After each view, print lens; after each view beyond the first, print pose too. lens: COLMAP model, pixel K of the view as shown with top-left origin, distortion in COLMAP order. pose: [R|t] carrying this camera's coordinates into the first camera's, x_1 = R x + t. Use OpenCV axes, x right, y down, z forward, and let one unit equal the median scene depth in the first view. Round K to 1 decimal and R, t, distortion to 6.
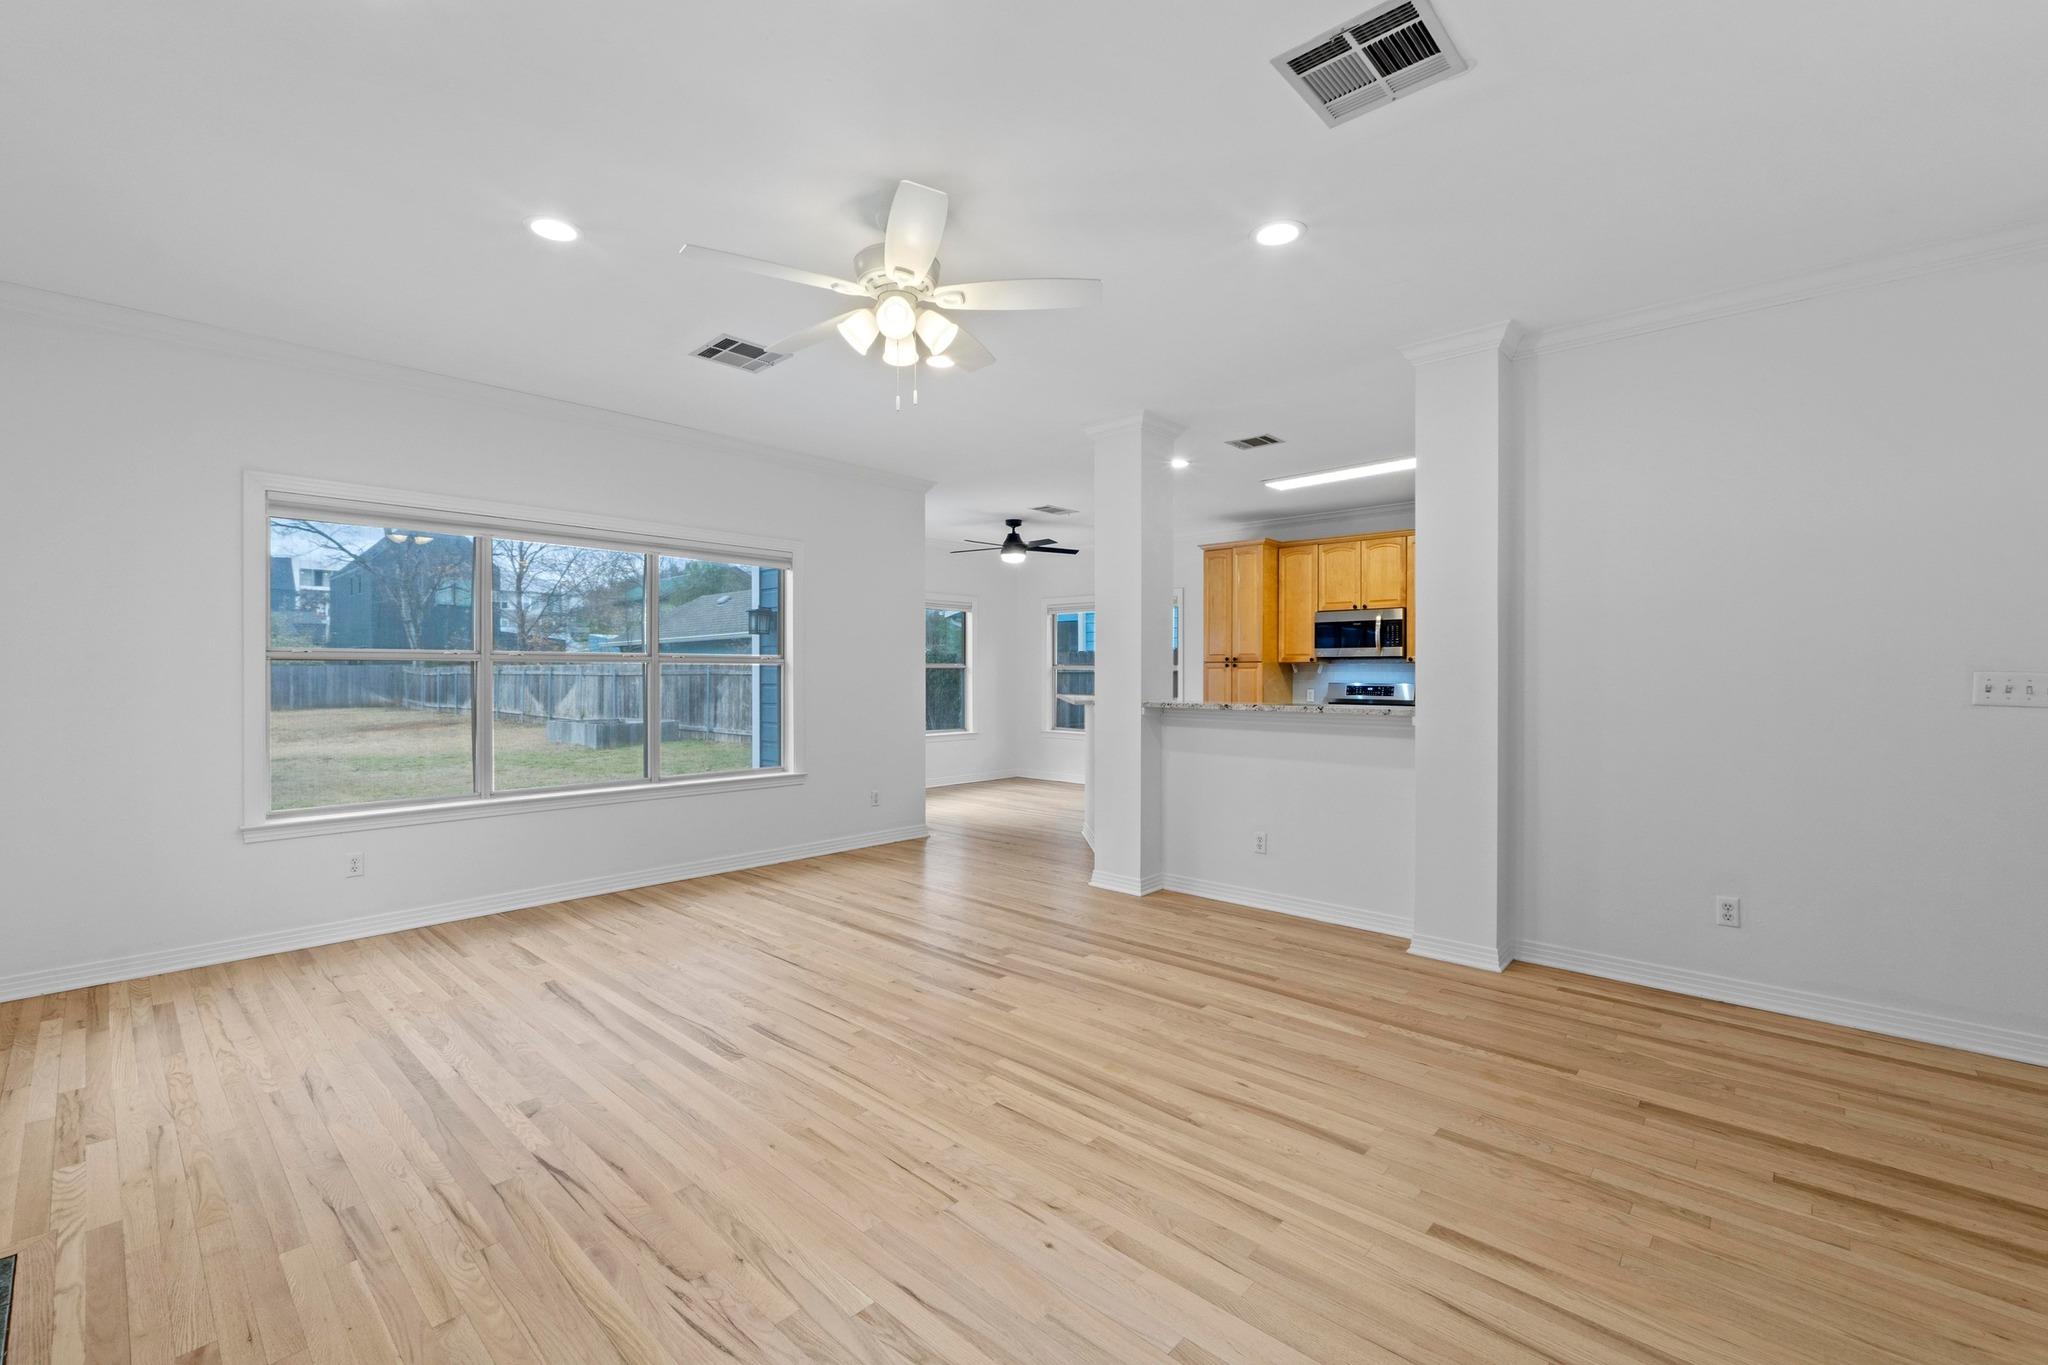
lens RADIAL K [[863.5, 0, 1014.9], [0, 863.5, 676.0], [0, 0, 1]] dist [-0.005954, -0.000518]
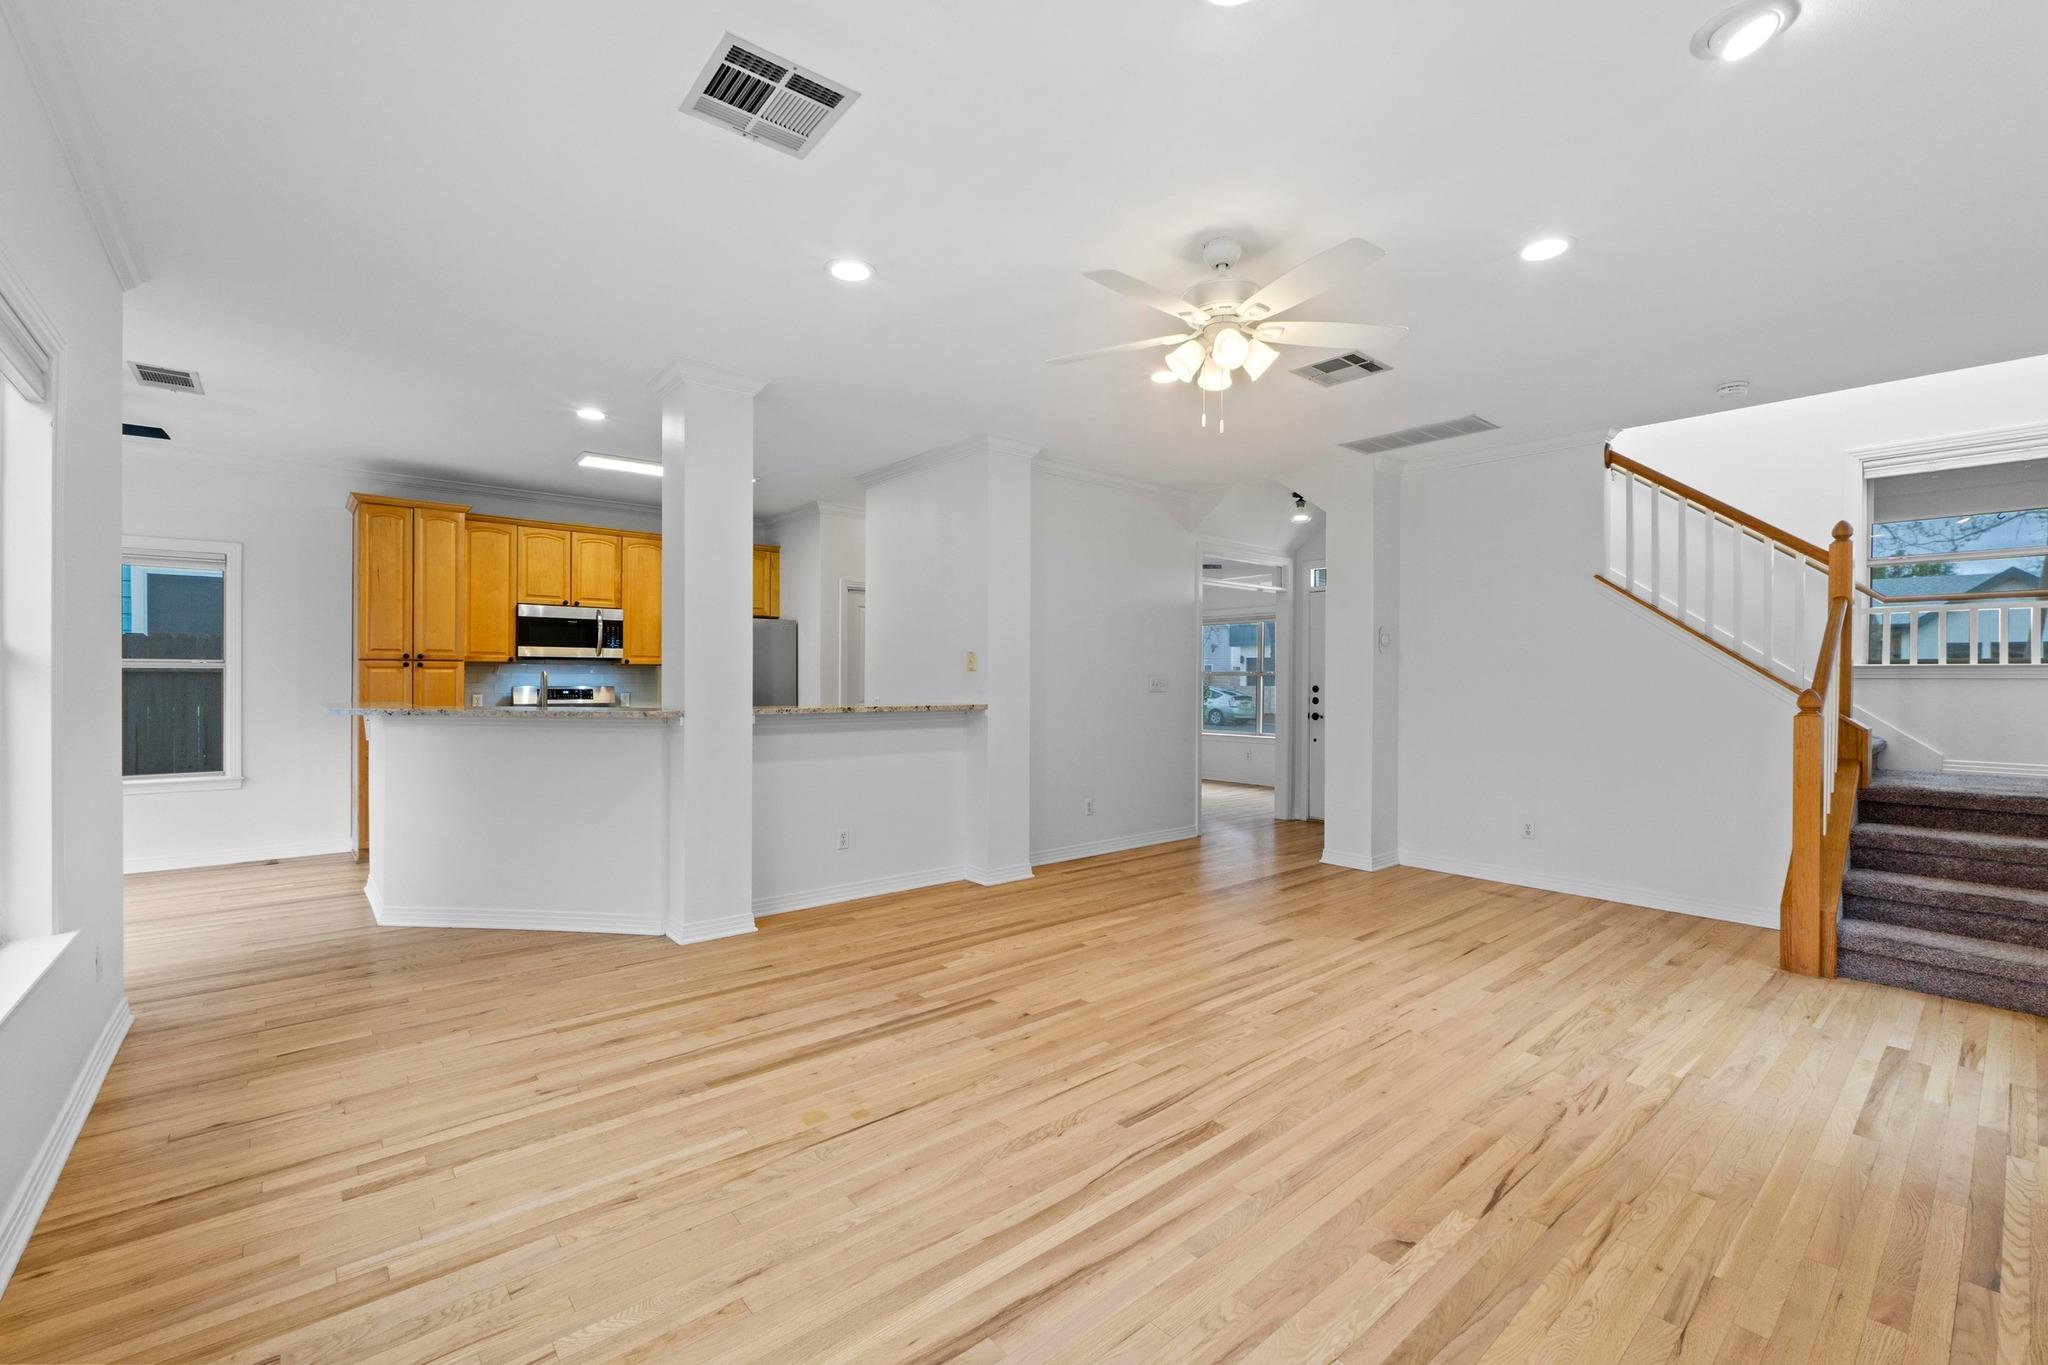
lens RADIAL K [[863.5, 0, 1014.9], [0, 863.5, 676.0], [0, 0, 1]] dist [-0.005954, -0.000518]
pose [[0.122050, 0.000494, 0.992524, -1.050132], [-0.001398, 0.999999, -0.000326, -0.006847], [-0.992523, -0.001348, 0.122051, 0.954516]]
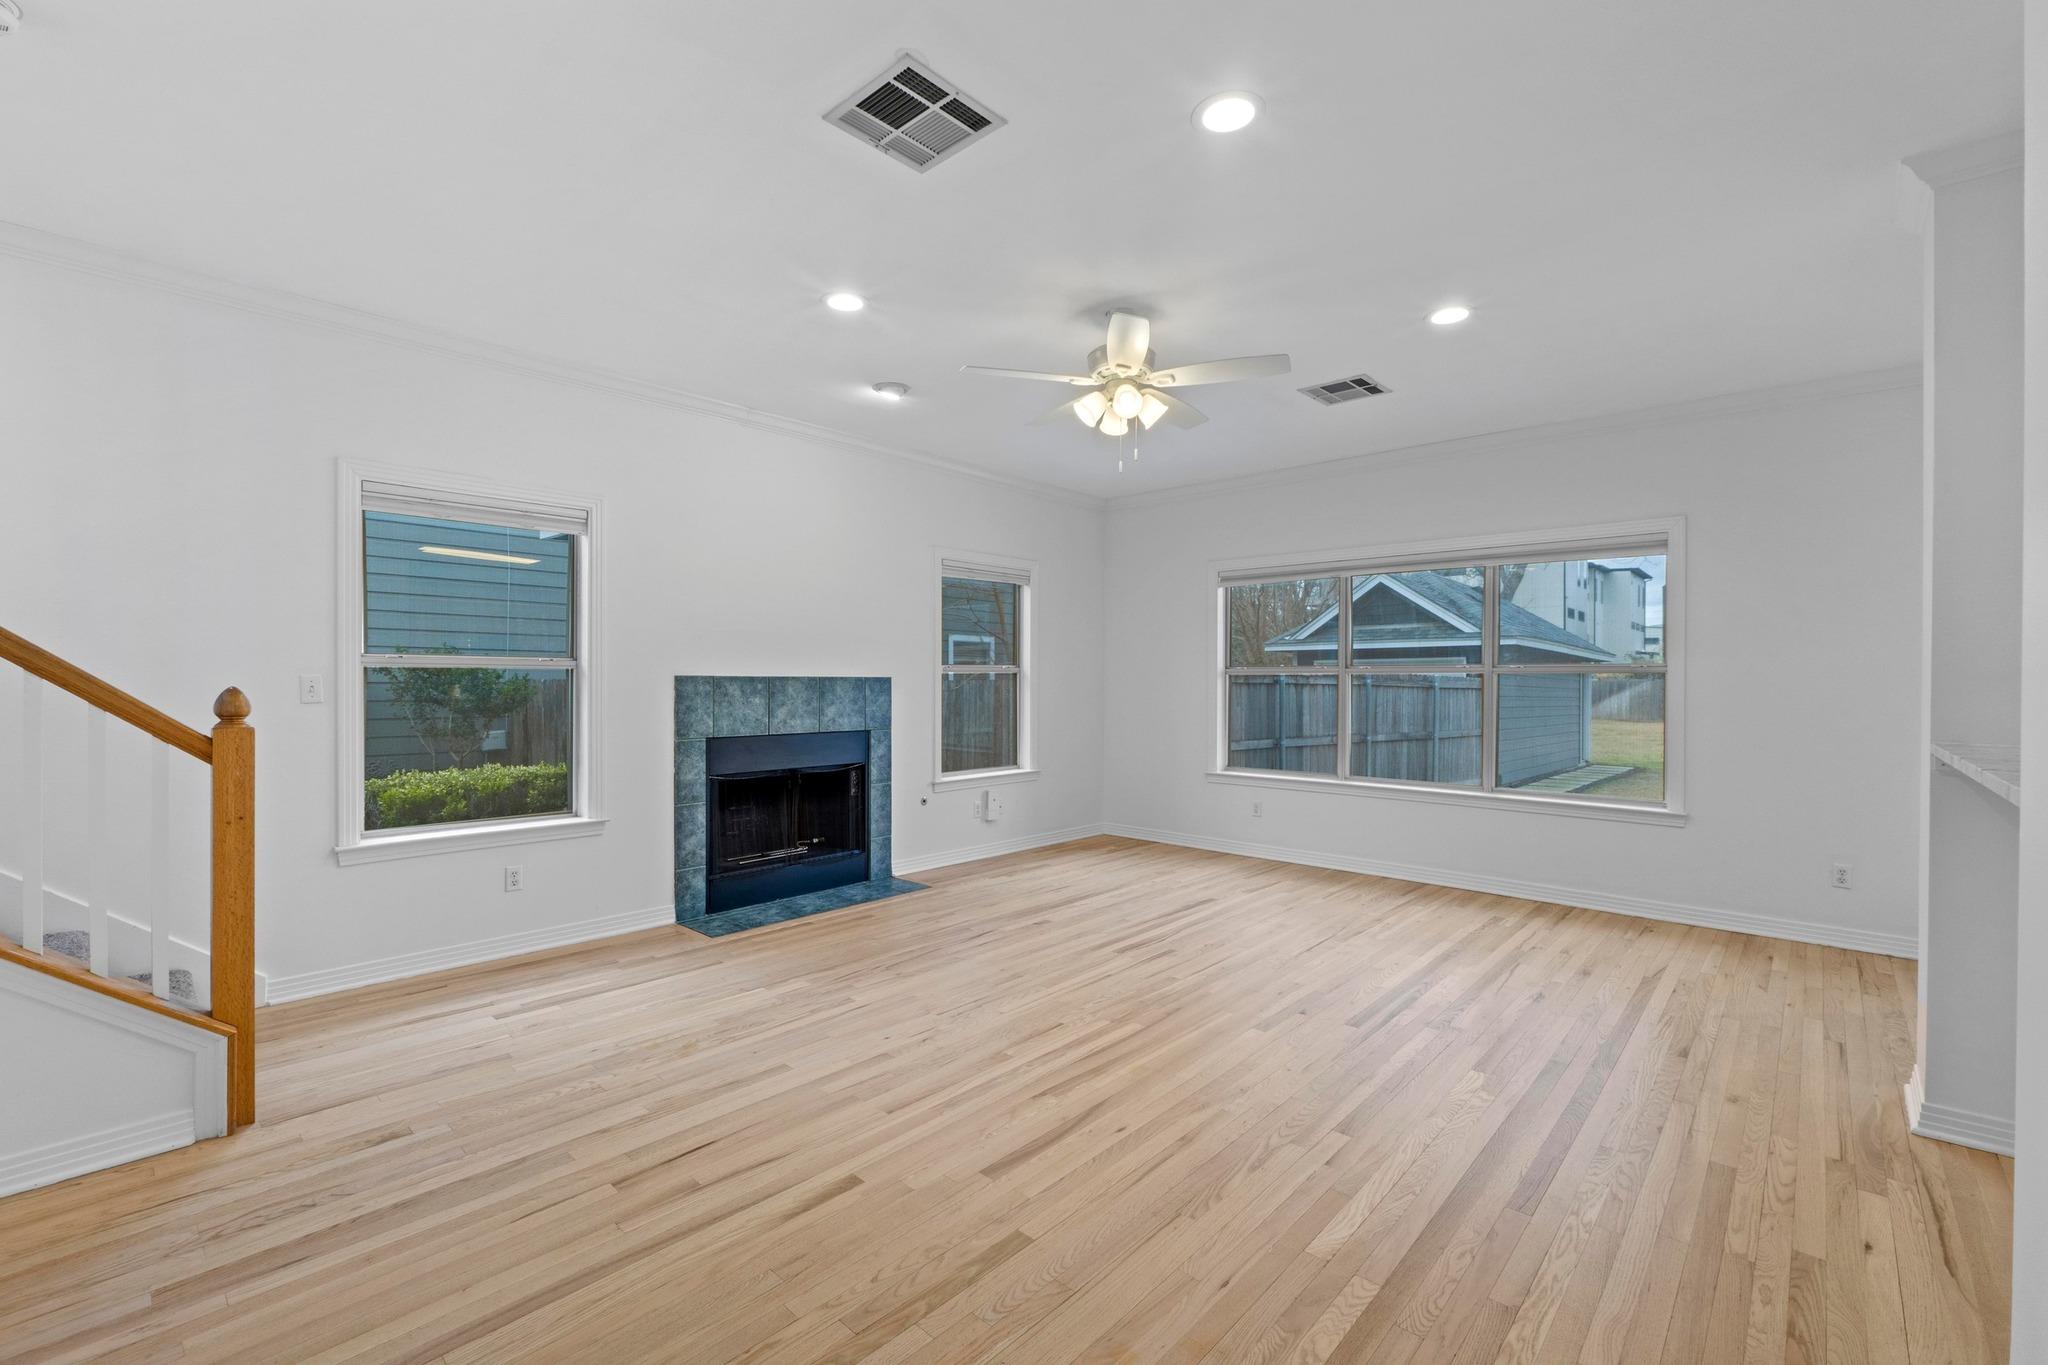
lens RADIAL K [[875.5, 0, 1024.0], [0, 875.5, 682.5], [0, 0, 1]] dist [-0.001694, -0.000290]
pose [[0.010249, 0.001696, -0.999946, 0.973769], [-0.009640, 0.999952, 0.001597, -0.001957], [0.999901, 0.009623, 0.010264, 0.720838]]
